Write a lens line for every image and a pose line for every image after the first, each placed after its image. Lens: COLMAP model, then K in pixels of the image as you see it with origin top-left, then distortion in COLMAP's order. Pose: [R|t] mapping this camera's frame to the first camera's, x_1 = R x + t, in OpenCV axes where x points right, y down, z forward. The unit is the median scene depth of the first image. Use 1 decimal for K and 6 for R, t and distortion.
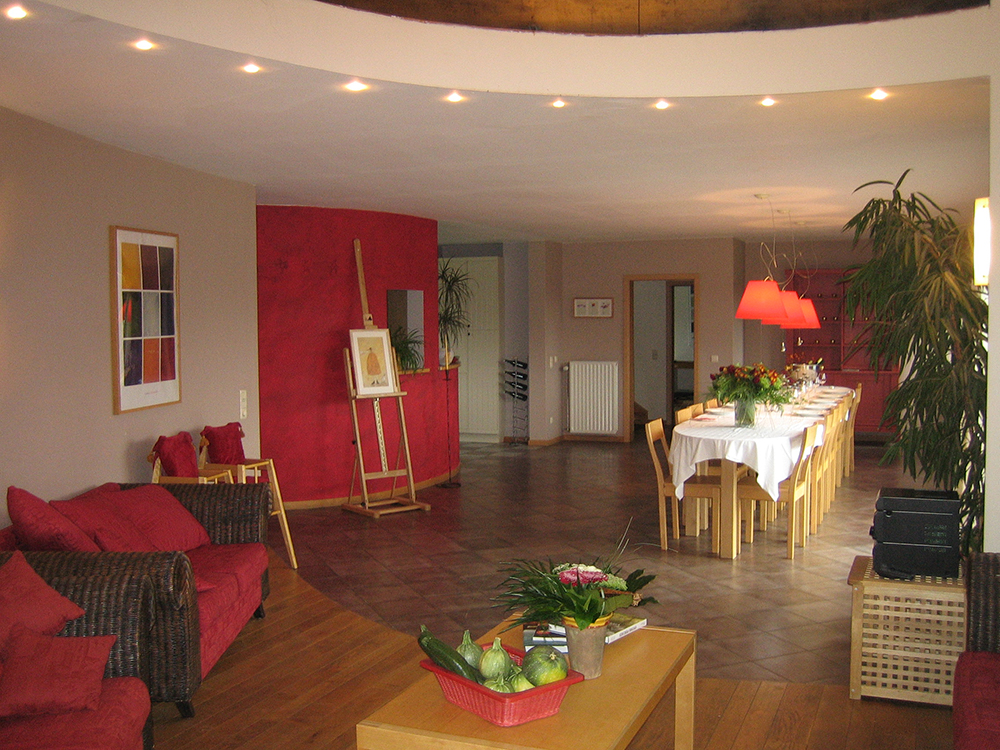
lens RADIAL K [[1030.6, 0, 500.0], [0, 1030.6, 375.0], [0, 0, 1]] dist [-0.179014, 0.259360]
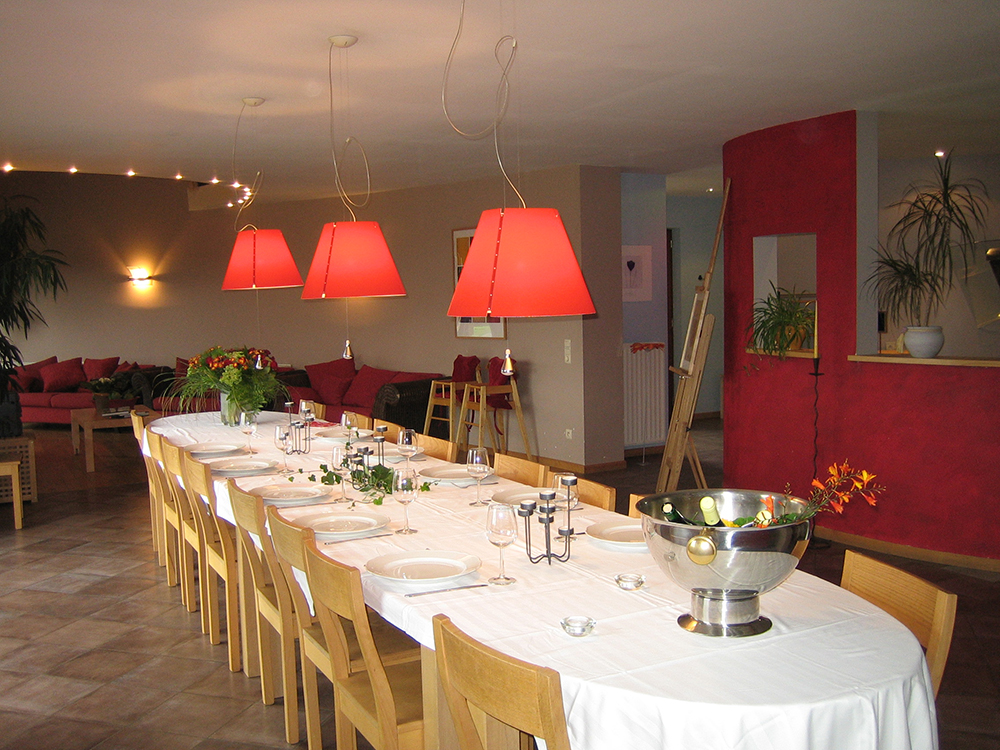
lens RADIAL K [[1030.6, 0, 500.0], [0, 1030.6, 375.0], [0, 0, 1]] dist [-0.179014, 0.259360]
pose [[-0.620938, 0.089200, -0.778768, 0.759115], [-0.015109, 0.991958, 0.125665, -0.096577], [0.783714, 0.089797, -0.614596, 1.713269]]
